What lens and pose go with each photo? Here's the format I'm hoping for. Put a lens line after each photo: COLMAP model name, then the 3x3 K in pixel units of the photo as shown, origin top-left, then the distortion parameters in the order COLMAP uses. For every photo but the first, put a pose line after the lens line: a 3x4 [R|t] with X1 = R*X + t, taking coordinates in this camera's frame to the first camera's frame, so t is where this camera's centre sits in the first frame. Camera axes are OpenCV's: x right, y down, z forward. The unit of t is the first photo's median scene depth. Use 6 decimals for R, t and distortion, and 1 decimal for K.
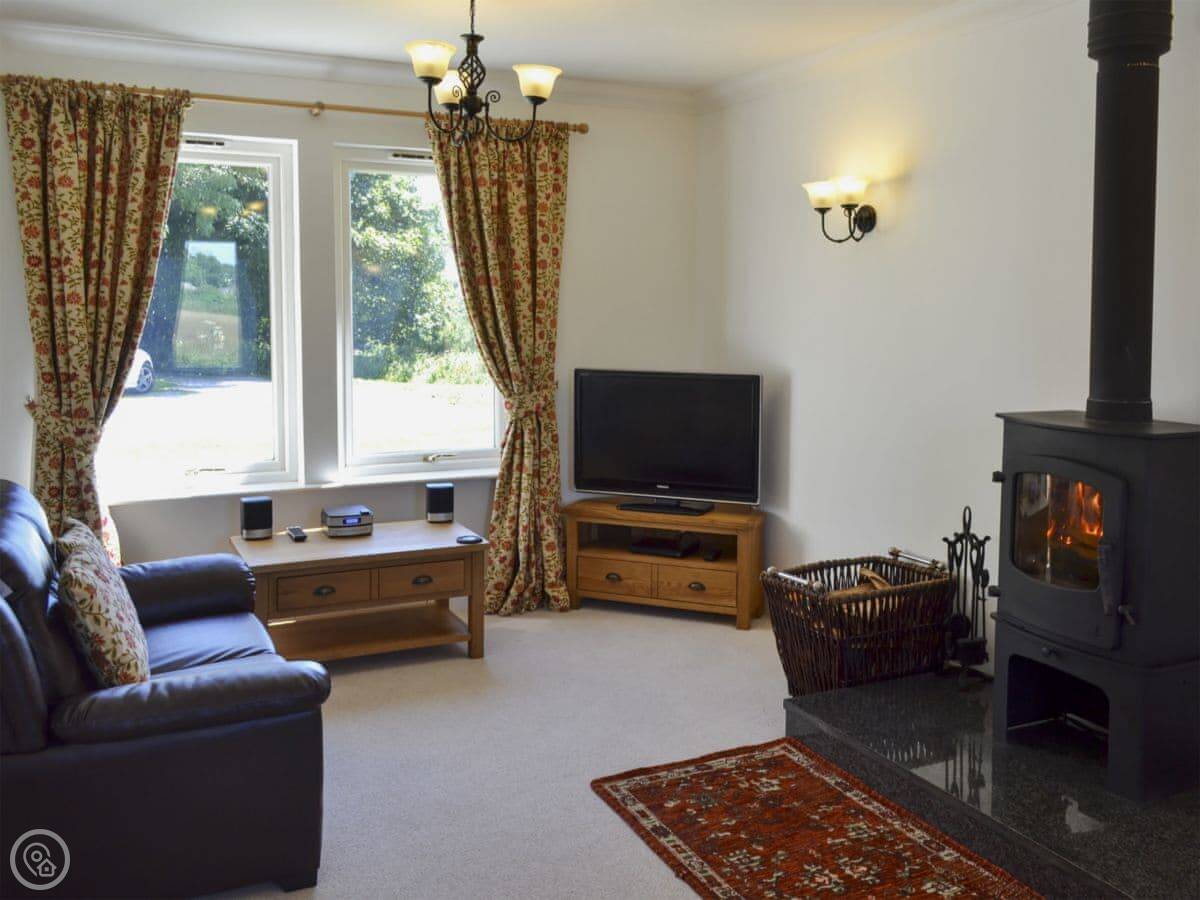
lens RADIAL K [[1043.9, 0, 605.2], [0, 1043.9, 444.1], [0, 0, 1]] dist [0.049553, -0.000914]
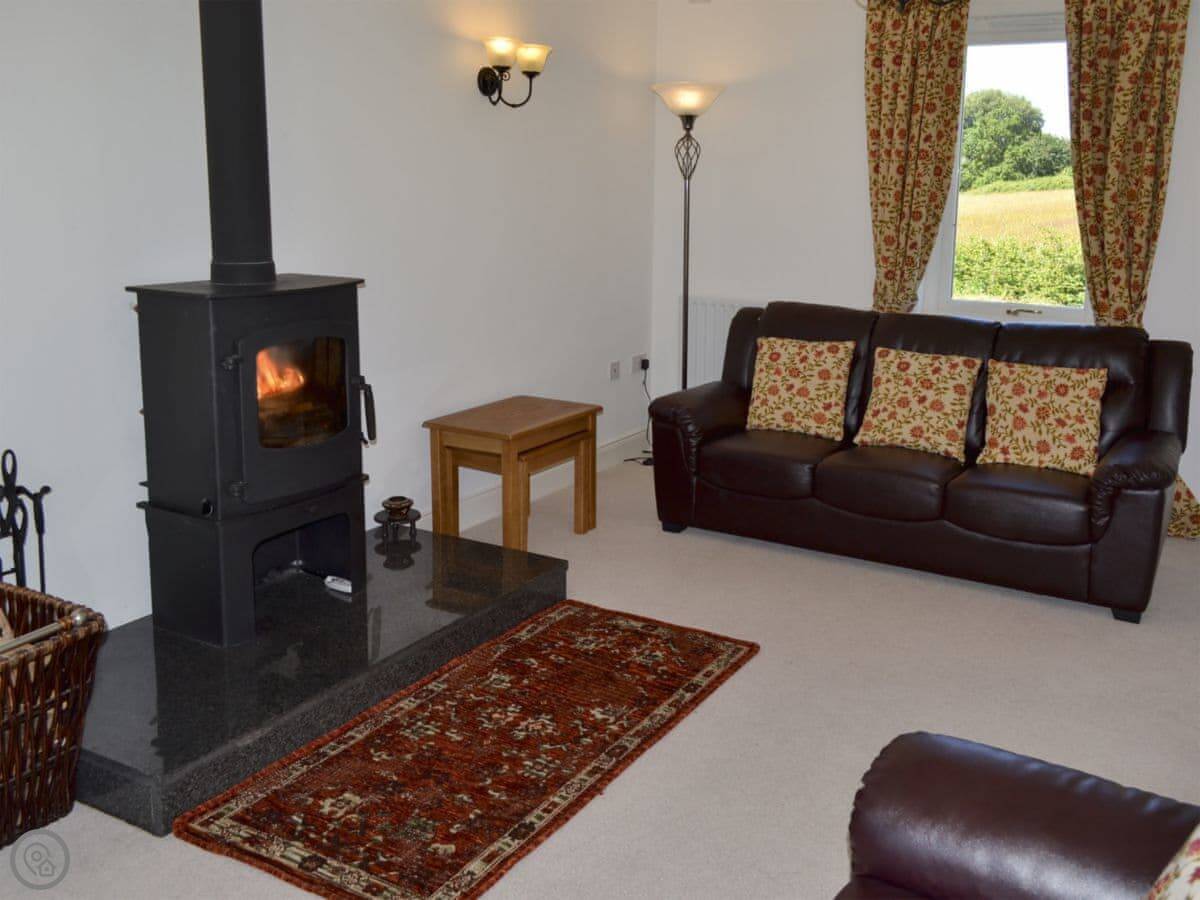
lens RADIAL K [[1161.0, 0, 600.0], [0, 1161.0, 450.0], [0, 0, 1]] dist [0.013148, -0.003457]
pose [[-0.568488, -0.194994, 0.799249, -0.626263], [0.091940, 0.950361, 0.297256, -0.169370], [-0.817538, 0.242469, -0.522341, 1.314673]]
